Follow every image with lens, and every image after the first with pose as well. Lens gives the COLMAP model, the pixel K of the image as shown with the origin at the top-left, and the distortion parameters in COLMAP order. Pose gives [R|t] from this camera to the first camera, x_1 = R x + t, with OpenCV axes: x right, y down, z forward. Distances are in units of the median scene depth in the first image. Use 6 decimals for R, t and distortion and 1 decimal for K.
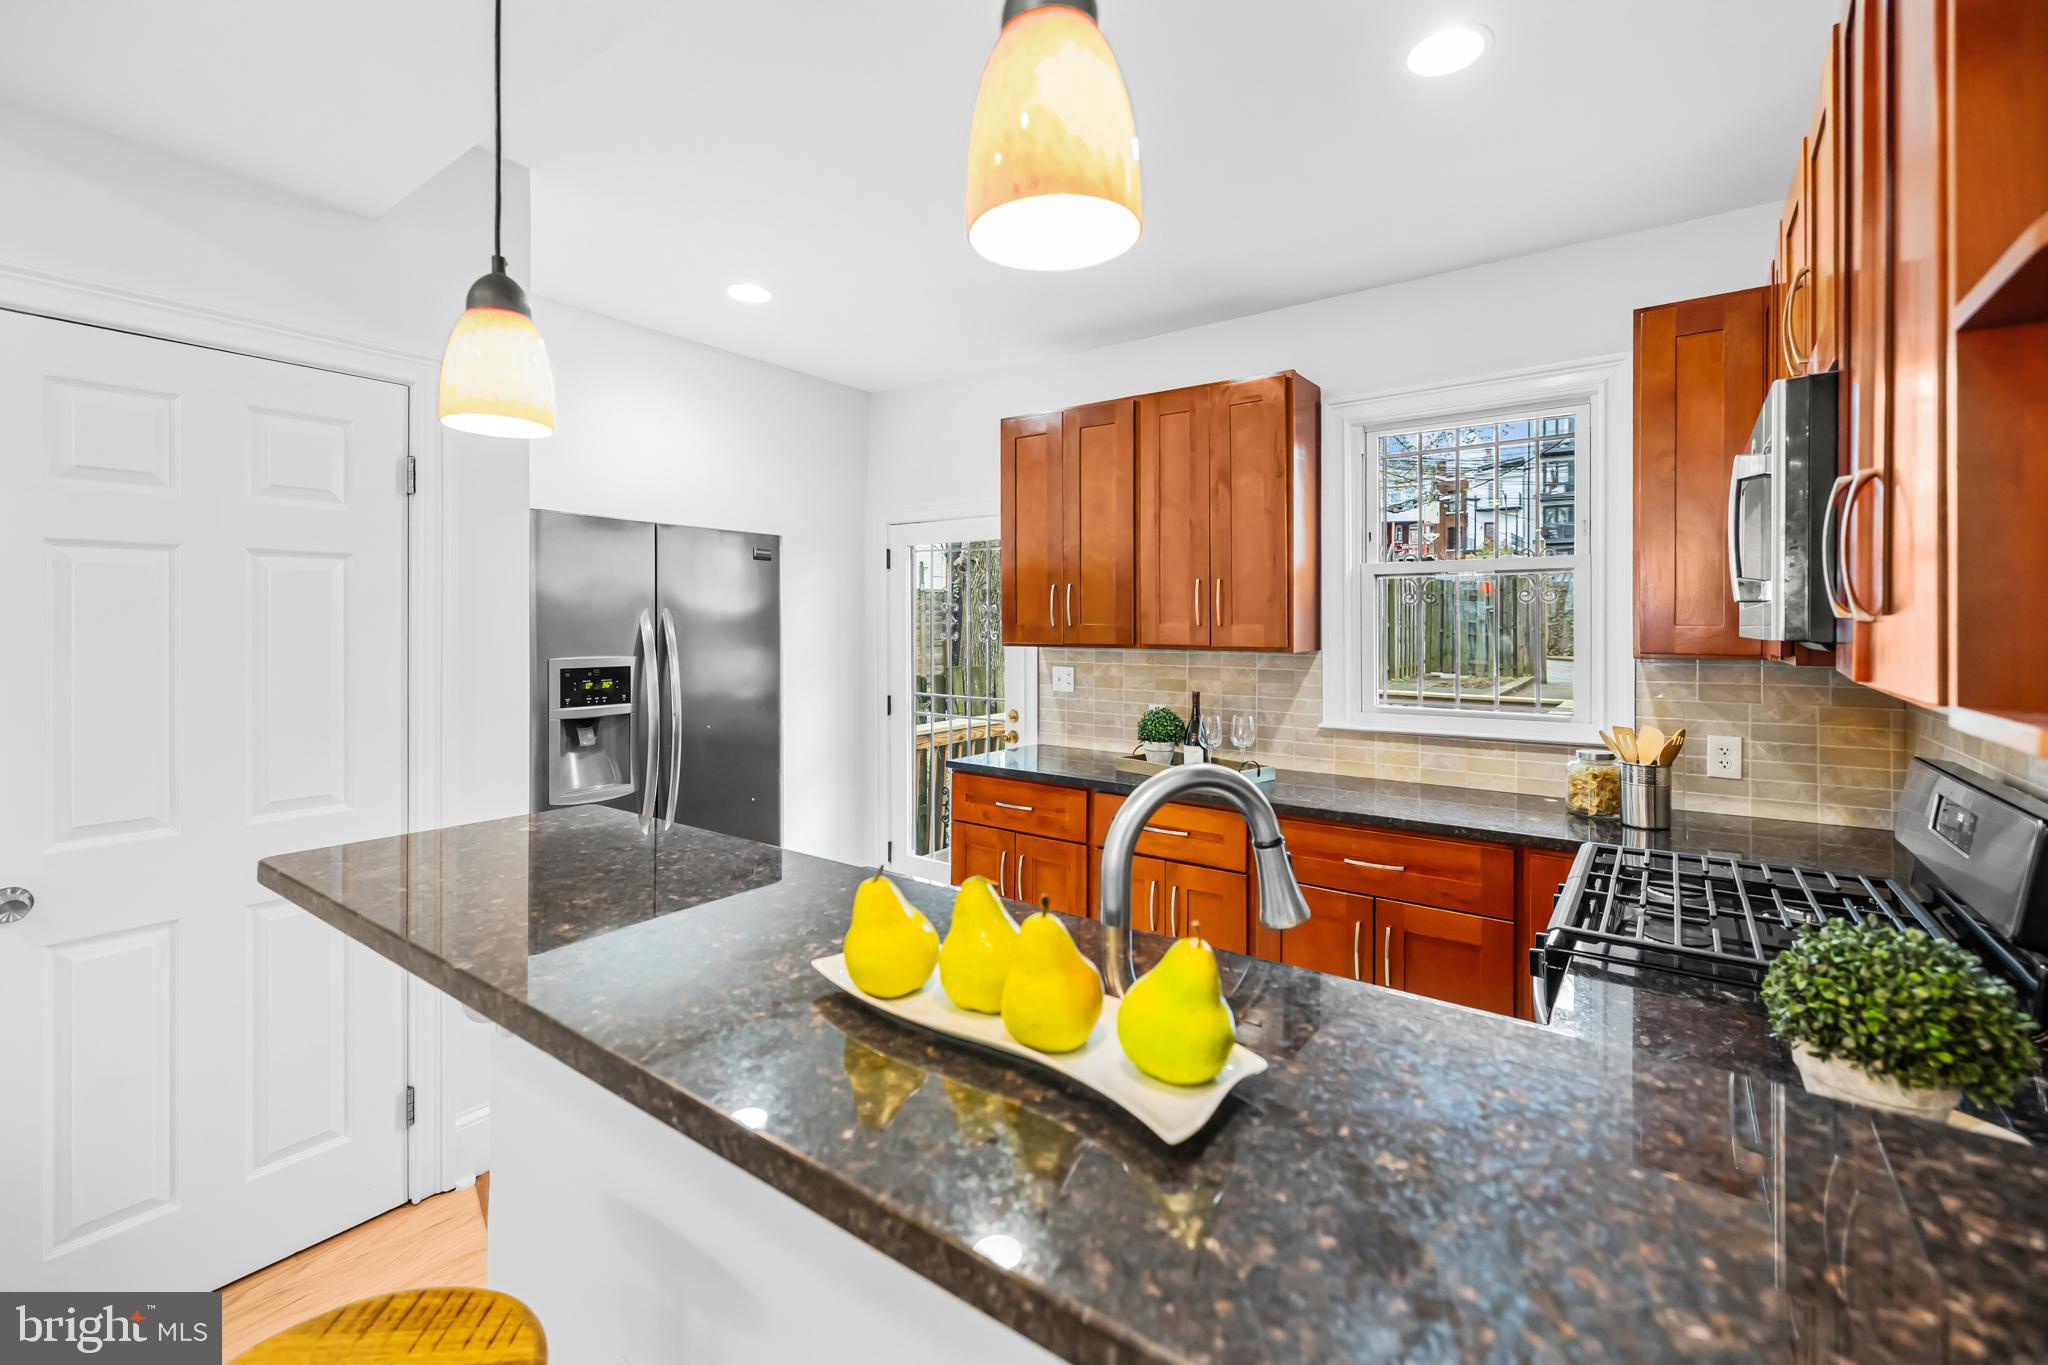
lens RADIAL K [[872.3, 0, 1033.1], [0, 872.3, 626.0], [0, 0, 1]] dist [-0.000655, 0.000251]
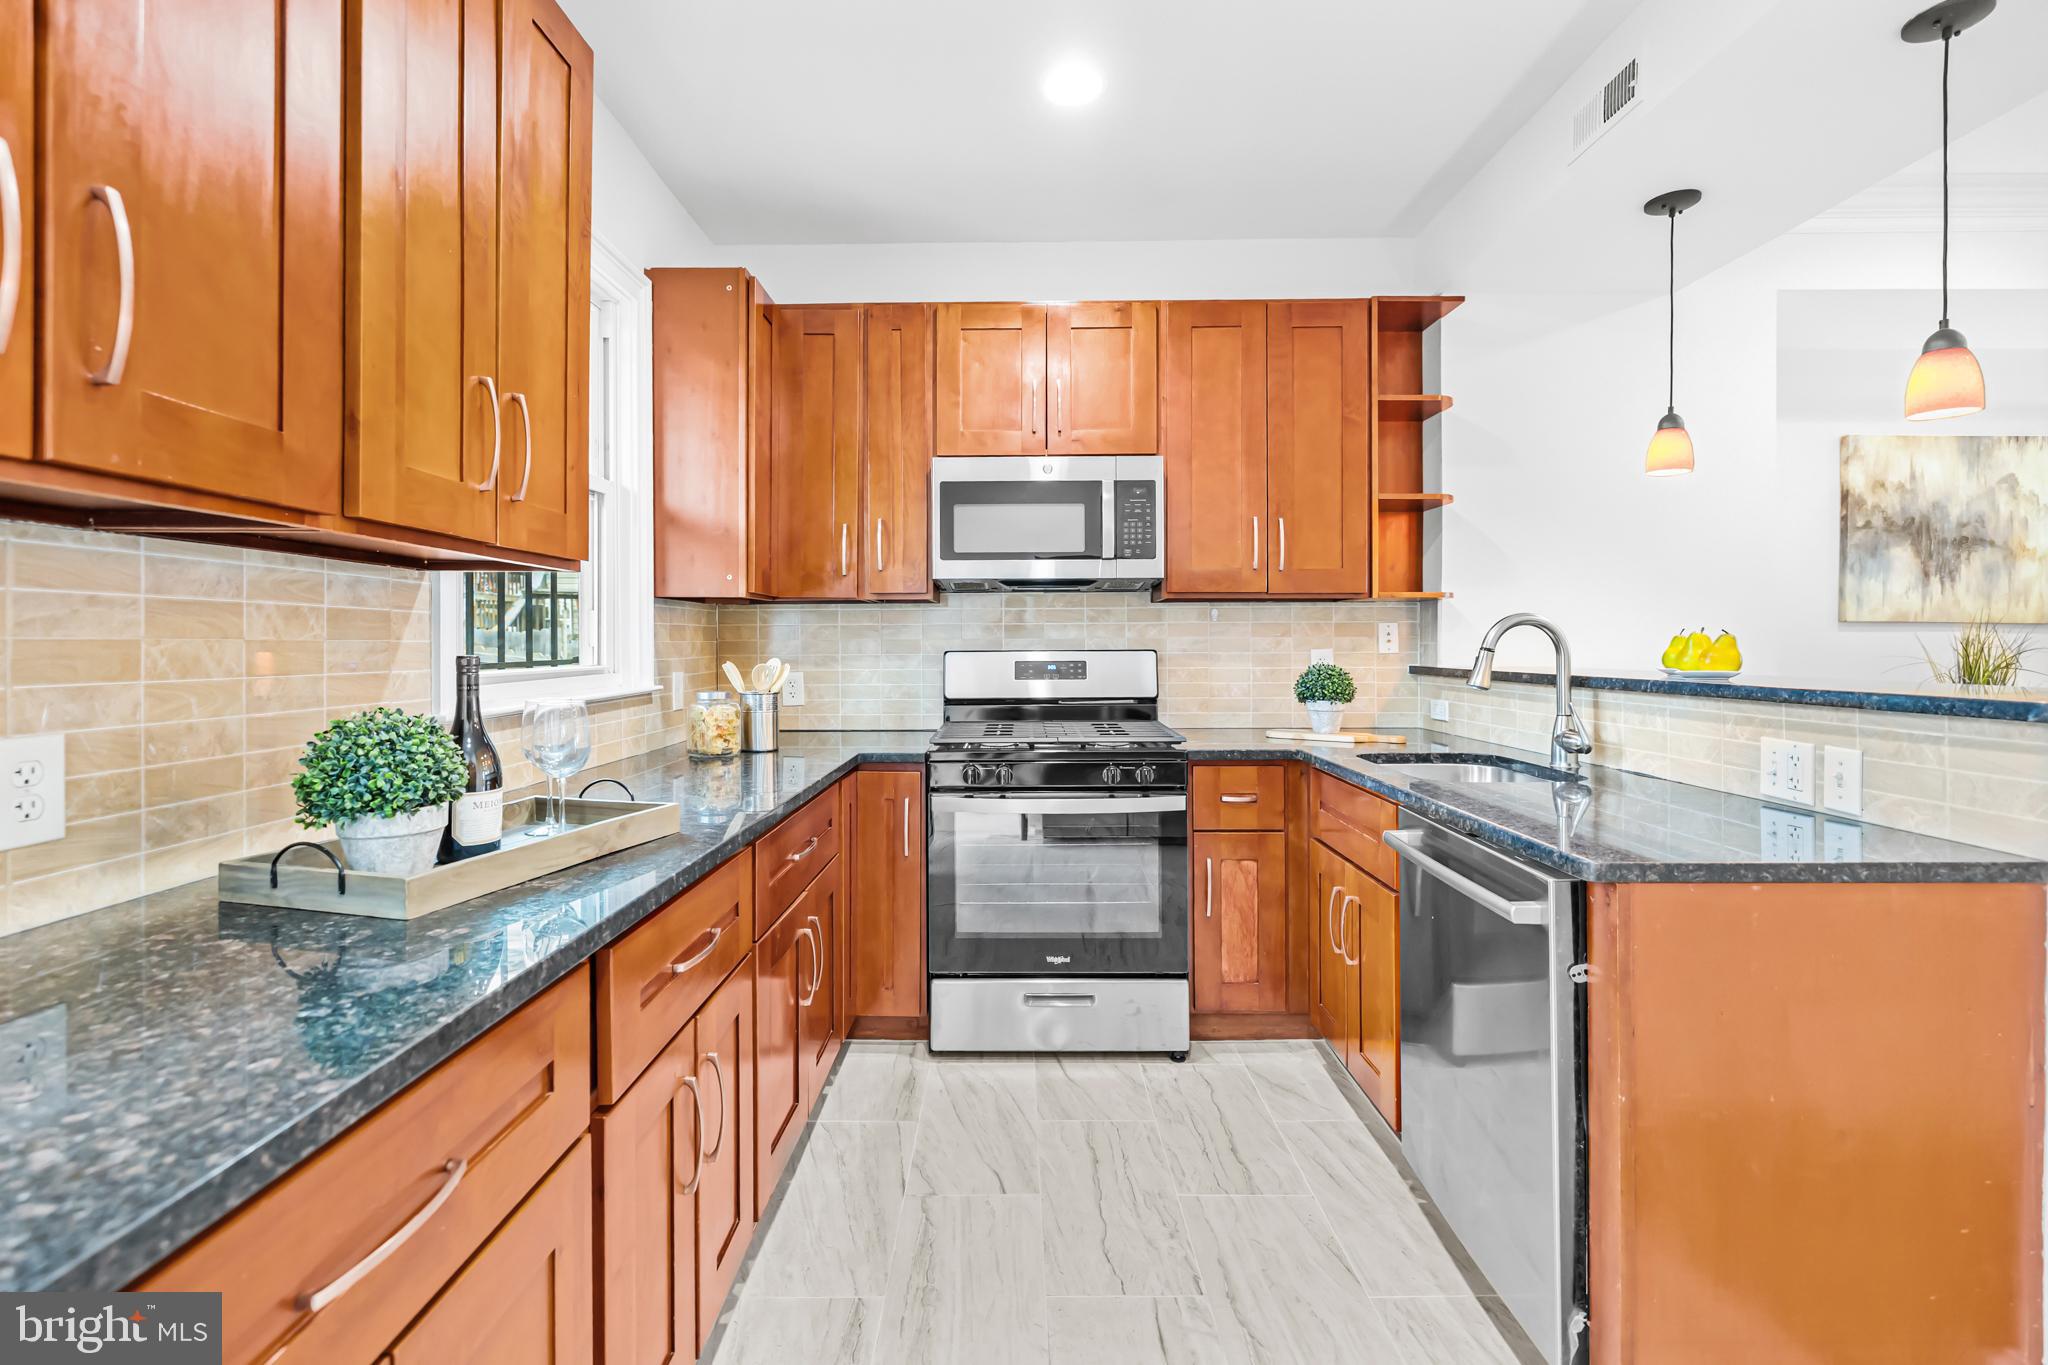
lens RADIAL K [[872.3, 0, 1003.4], [0, 872.3, 647.5], [0, 0, 1]] dist [-0.000655, 0.000251]
pose [[-0.573246, -0.006832, 0.819355, -0.271774], [-0.000518, 0.999968, 0.007976, 0.067664], [-0.819383, 0.004148, -0.573231, 1.014161]]
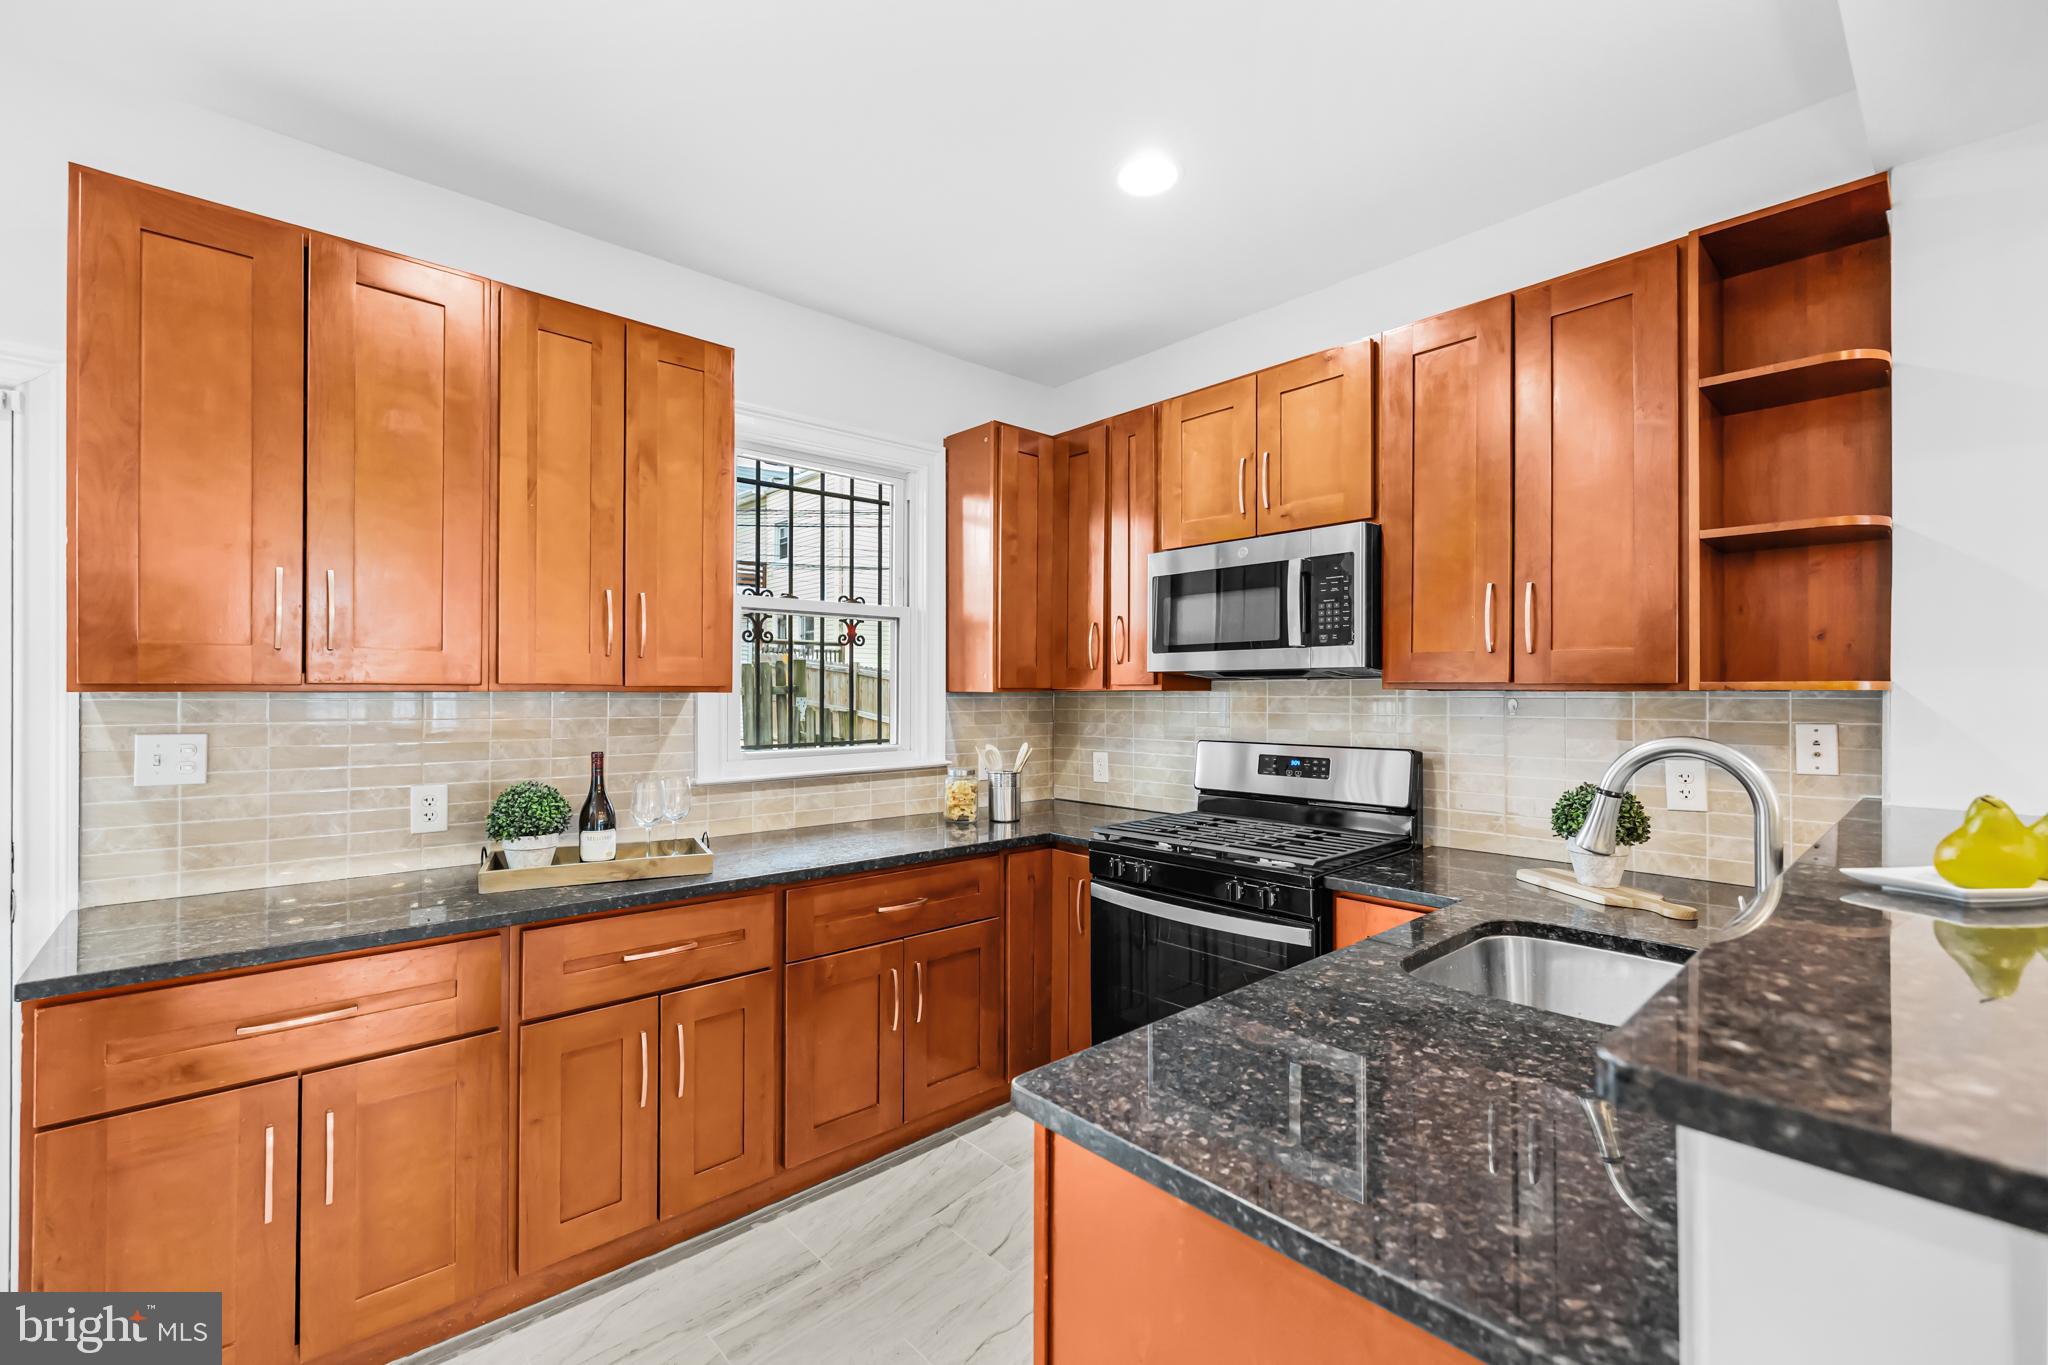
lens RADIAL K [[872.3, 0, 1024.5], [0, 872.3, 691.6], [0, 0, 1]] dist [-0.000655, 0.000251]
pose [[0.198205, -0.001712, 0.980159, -0.418911], [-0.001292, 0.999997, 0.002008, 0.025395], [-0.980160, -0.001665, 0.198202, 0.525039]]
